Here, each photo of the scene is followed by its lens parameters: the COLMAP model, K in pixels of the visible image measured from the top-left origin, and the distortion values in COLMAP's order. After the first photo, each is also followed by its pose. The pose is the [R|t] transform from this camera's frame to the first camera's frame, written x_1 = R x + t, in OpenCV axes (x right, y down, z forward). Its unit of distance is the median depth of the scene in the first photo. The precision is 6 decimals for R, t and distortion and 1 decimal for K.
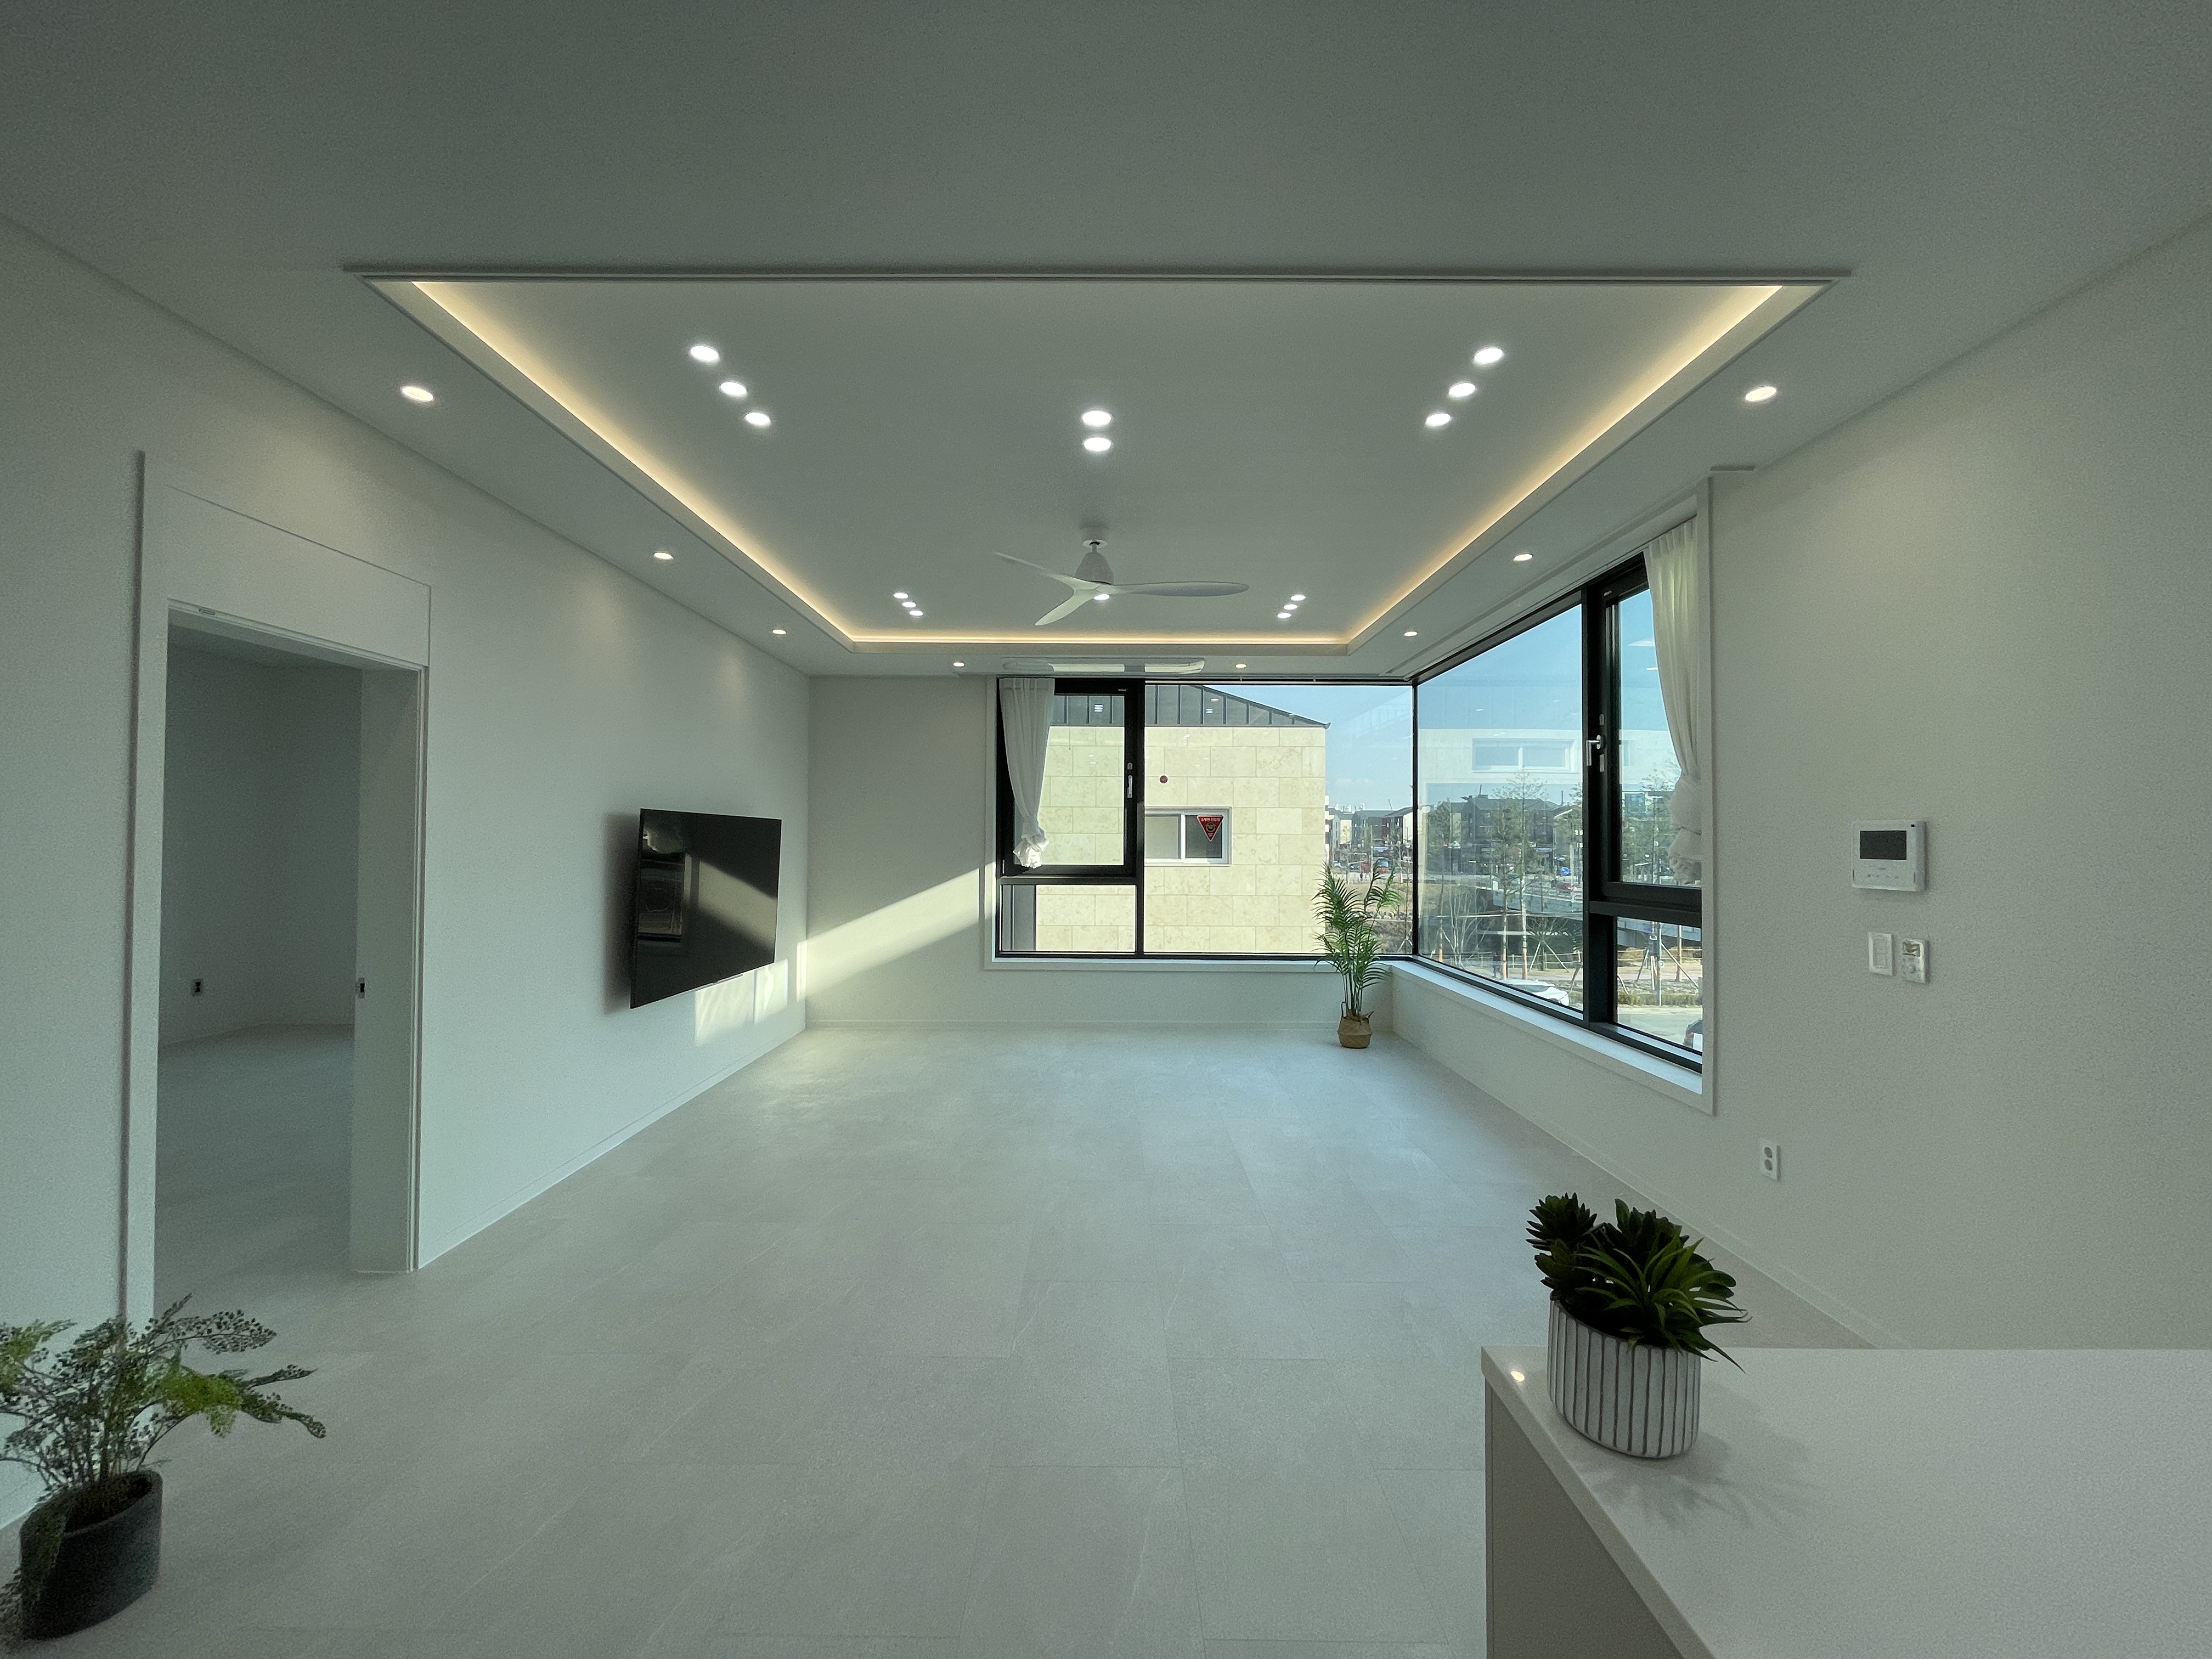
lens RADIAL K [[892.3, 0, 1095.0], [0, 892.3, 827.0], [0, 0, 1]] dist [0.000909, -0.002755]
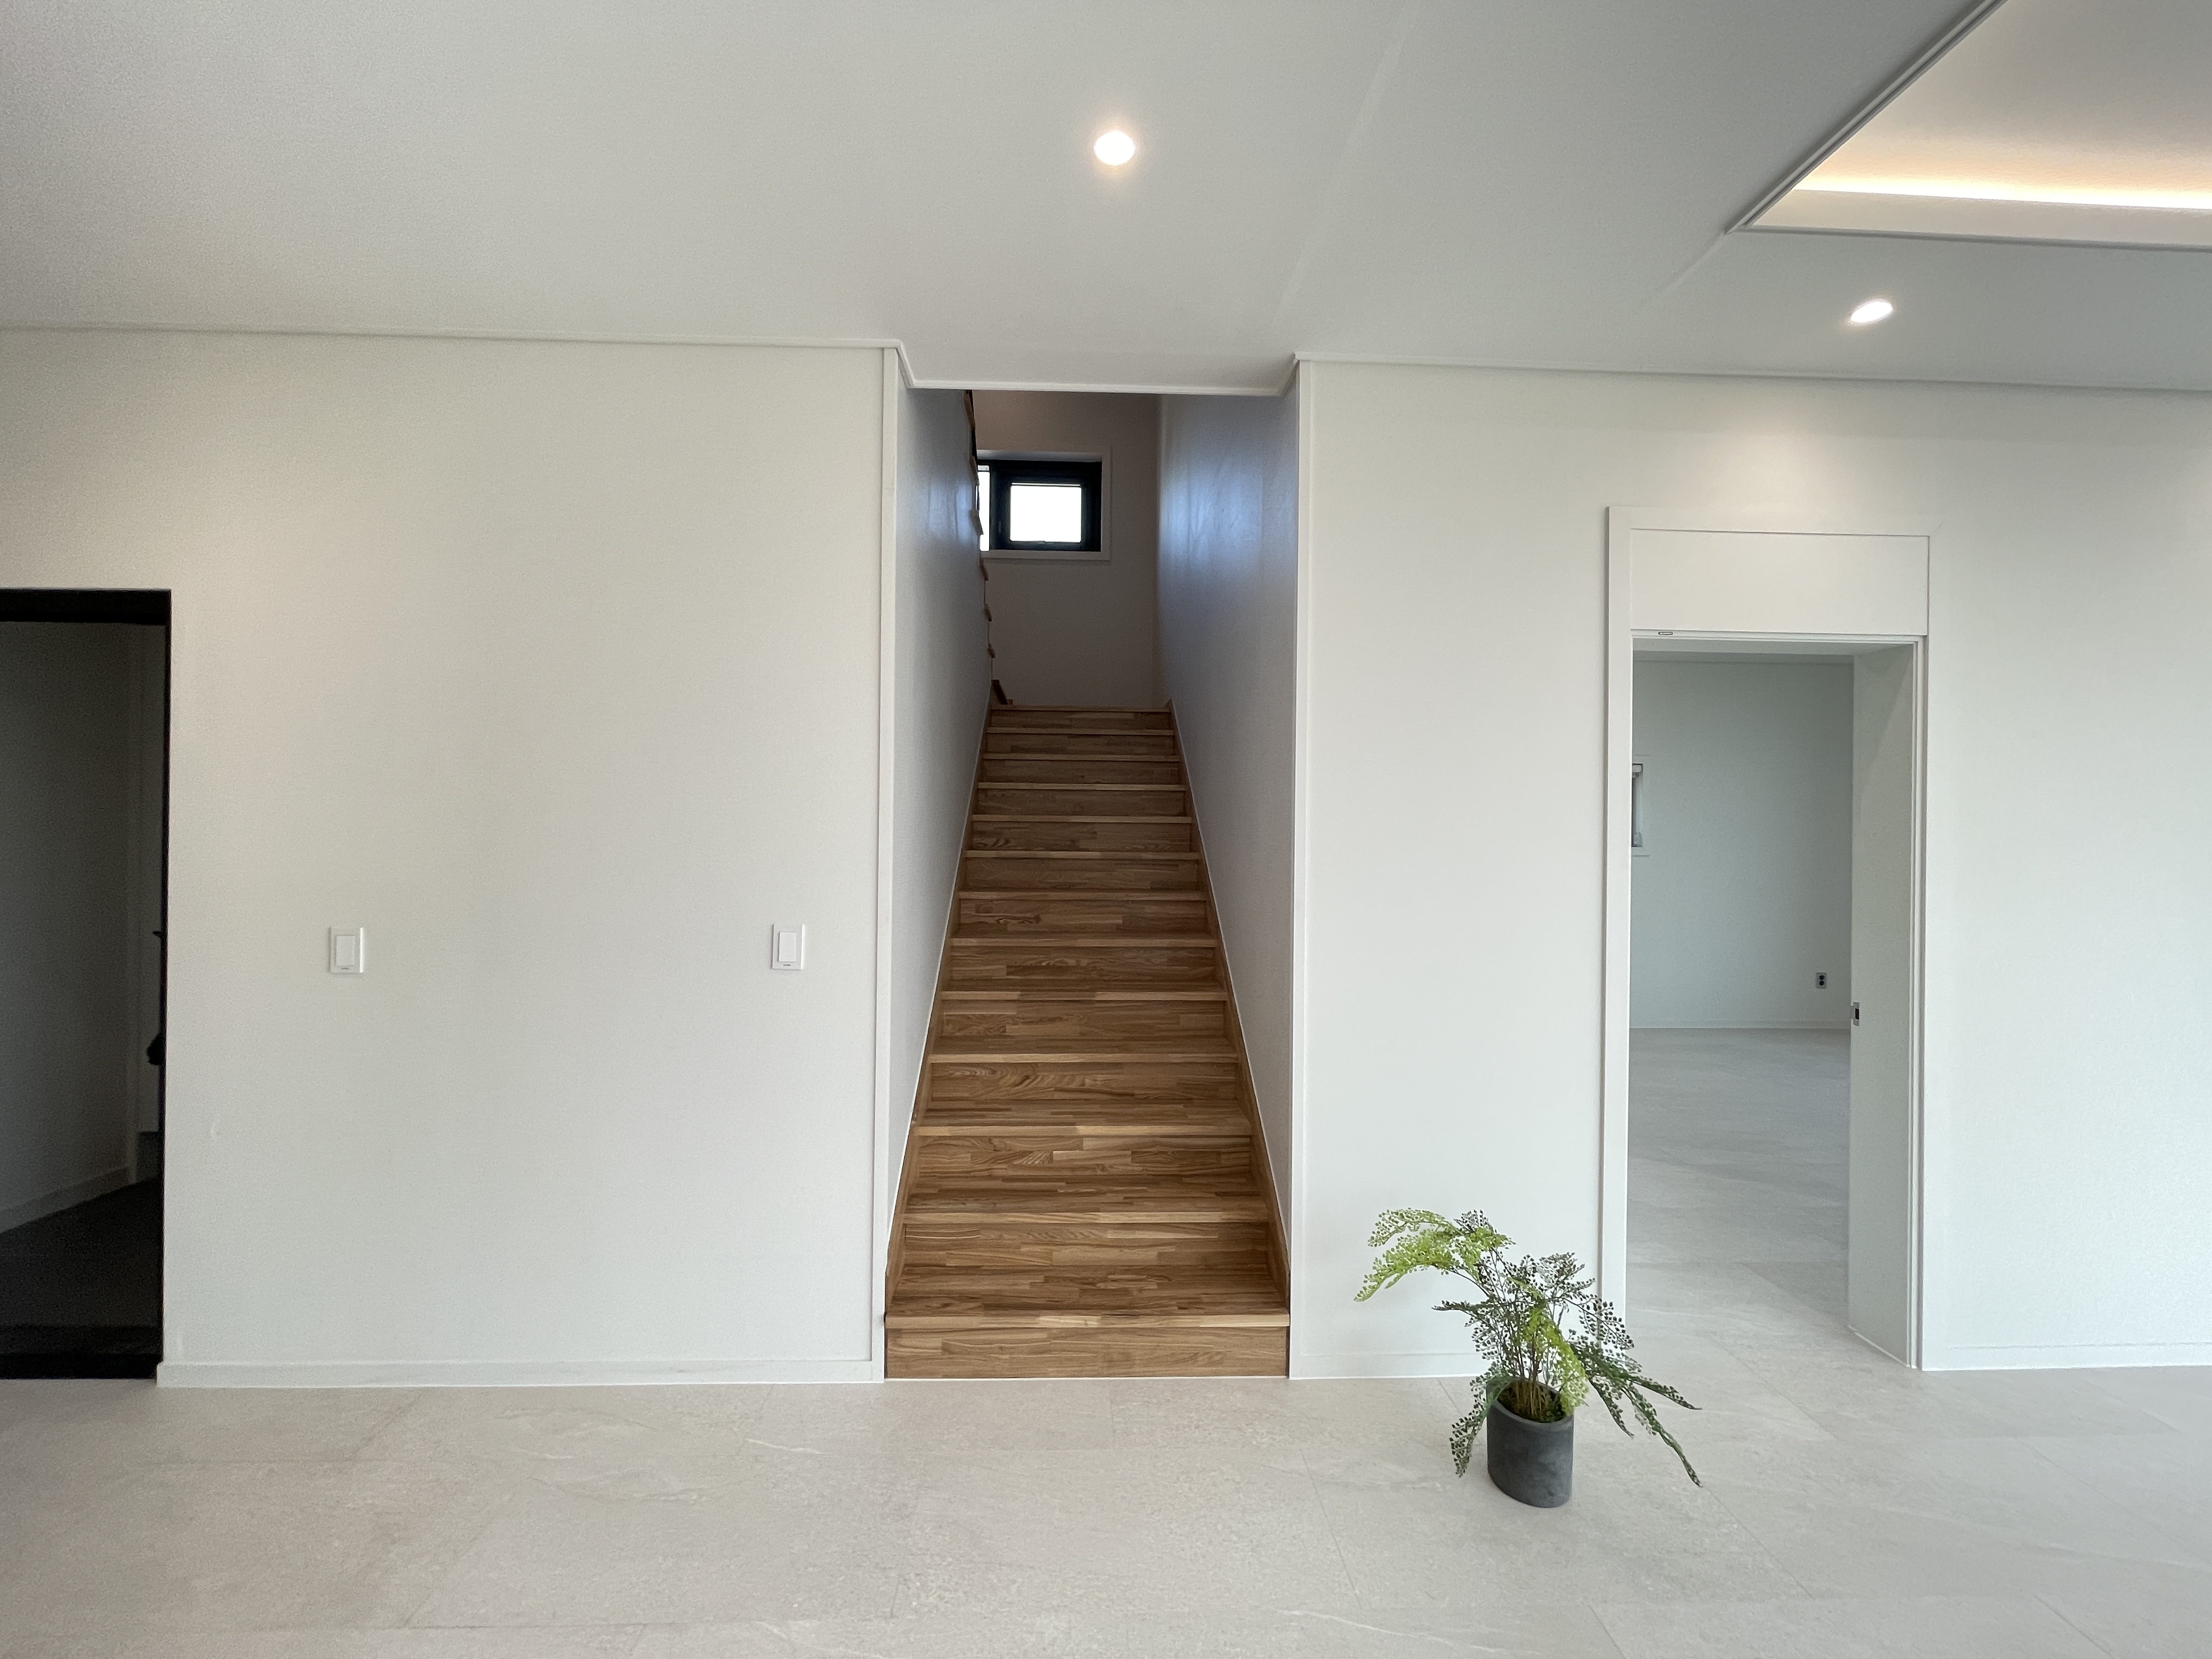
lens RADIAL K [[892.3, 0, 1103.5], [0, 892.3, 827.7], [0, 0, 1]] dist [0.000909, -0.002755]
pose [[0.035004, -0.005093, -0.999374, 0.024882], [0.008672, 0.999951, -0.004792, -0.004669], [0.999350, -0.008499, 0.035047, 0.150635]]
